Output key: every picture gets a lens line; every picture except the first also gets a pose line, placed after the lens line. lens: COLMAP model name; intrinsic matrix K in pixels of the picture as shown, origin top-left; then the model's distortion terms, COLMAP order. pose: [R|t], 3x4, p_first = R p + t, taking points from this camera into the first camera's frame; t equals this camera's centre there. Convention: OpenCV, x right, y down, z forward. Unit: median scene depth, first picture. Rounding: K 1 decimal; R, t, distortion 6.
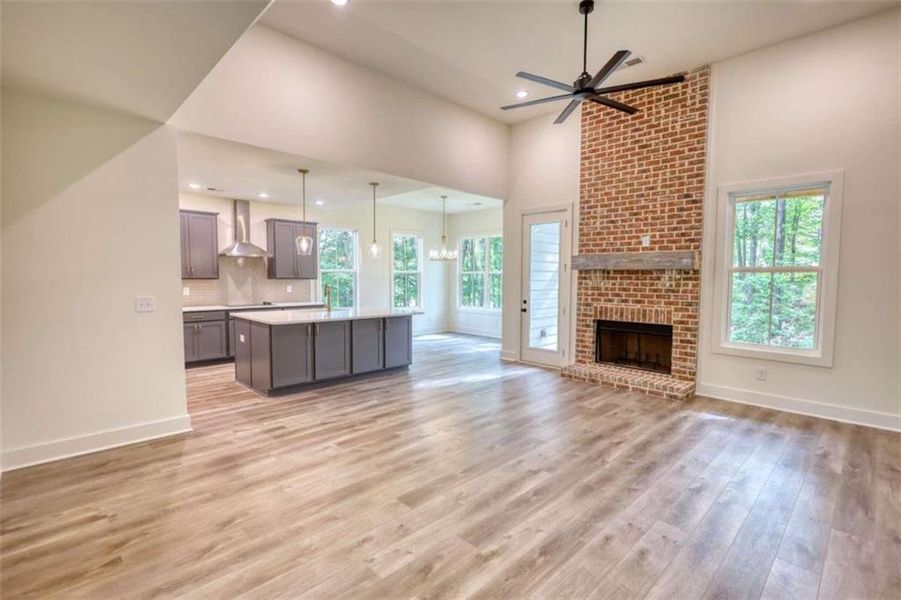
lens RADIAL K [[422.7, 0, 450.5], [0, 422.7, 300.3], [0, 0, 1]] dist [-0.000837, 0.000208]
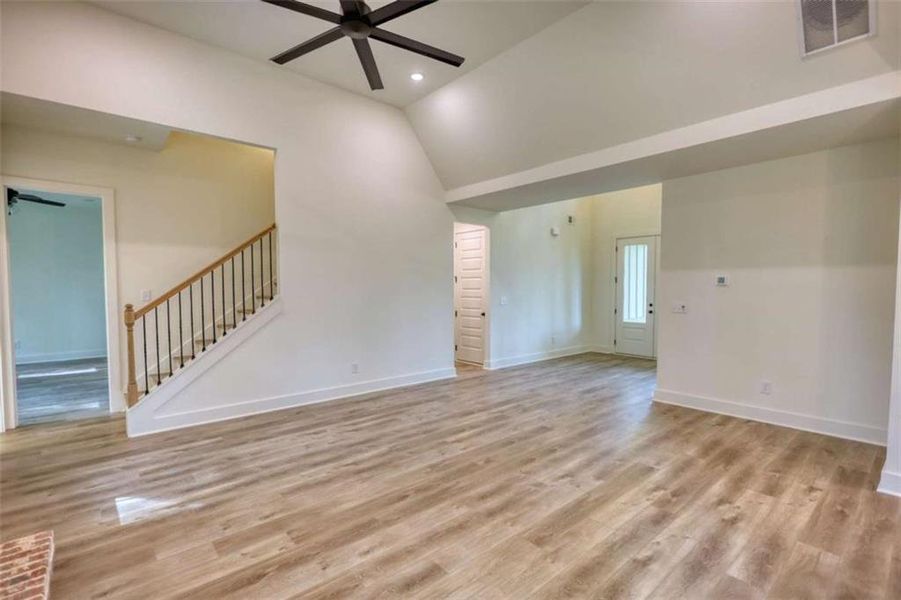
lens RADIAL K [[422.7, 0, 450.7], [0, 422.7, 302.4], [0, 0, 1]] dist [-0.000837, 0.000208]
pose [[-0.997903, -0.006040, 0.064452, 0.116219], [0.000144, 0.995428, 0.095517, -0.108149], [-0.064734, 0.095326, -0.993339, 1.861418]]
